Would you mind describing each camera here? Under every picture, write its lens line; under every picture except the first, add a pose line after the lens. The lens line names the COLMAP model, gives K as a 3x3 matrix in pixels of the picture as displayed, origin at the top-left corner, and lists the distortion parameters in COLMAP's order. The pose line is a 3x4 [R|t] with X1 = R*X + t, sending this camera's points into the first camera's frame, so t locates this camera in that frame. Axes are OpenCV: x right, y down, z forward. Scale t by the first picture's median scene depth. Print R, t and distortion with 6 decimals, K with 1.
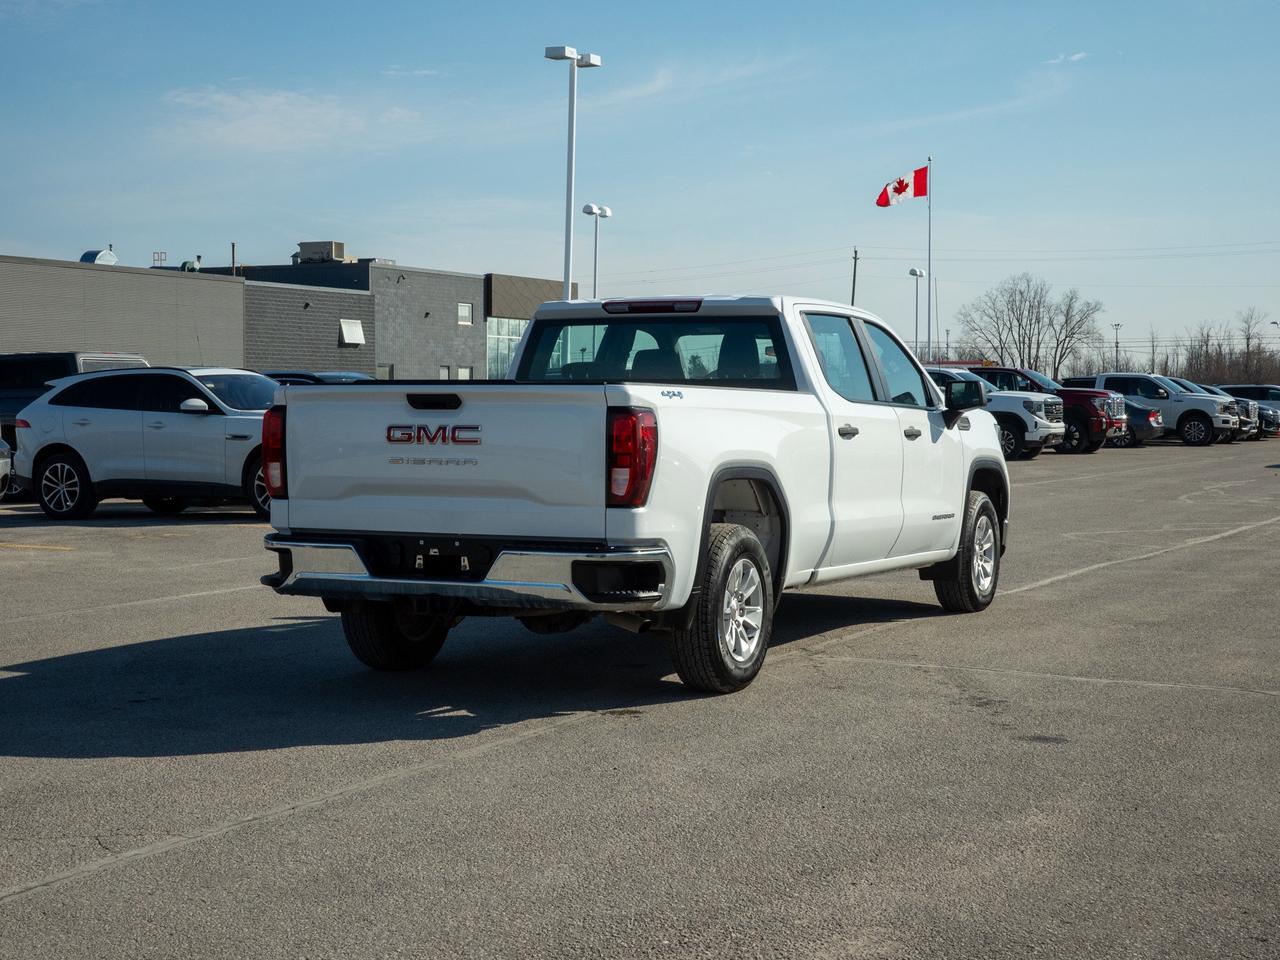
lens RADIAL K [[2012.9, 0, 640.0], [0, 2012.9, 480.0], [0, 0, 1]] dist [0.013612, 0.023113]
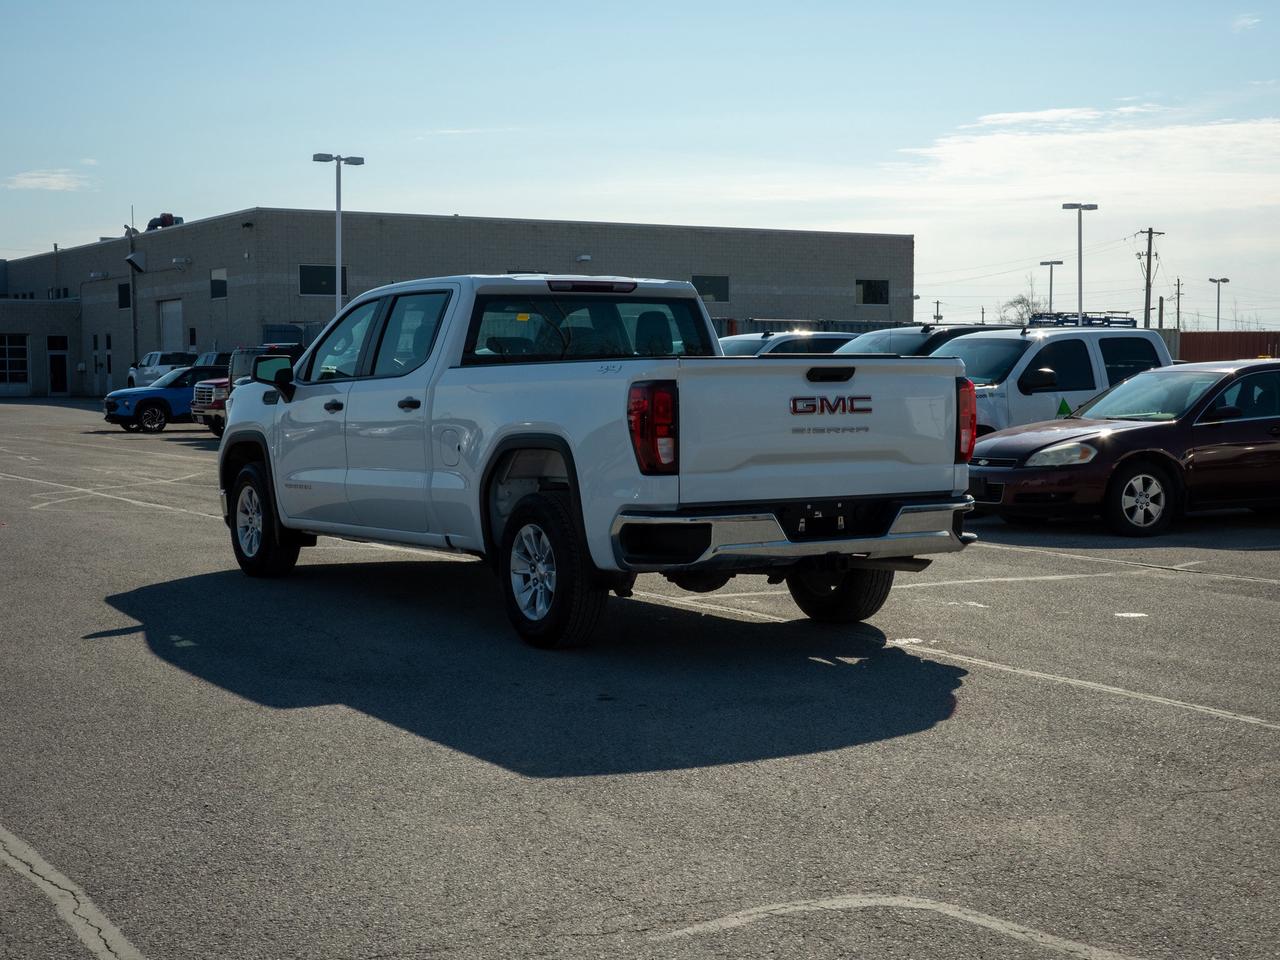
lens RADIAL K [[1867.3, 0, 640.0], [0, 1867.3, 480.0], [0, 0, 1]] dist [0.040328, 0.069875]
pose [[0.557546, -0.051024, 0.828577, -0.832527], [0.038999, 0.998617, 0.035252, -0.018318], [-0.829230, 0.012659, 0.558765, 0.444536]]
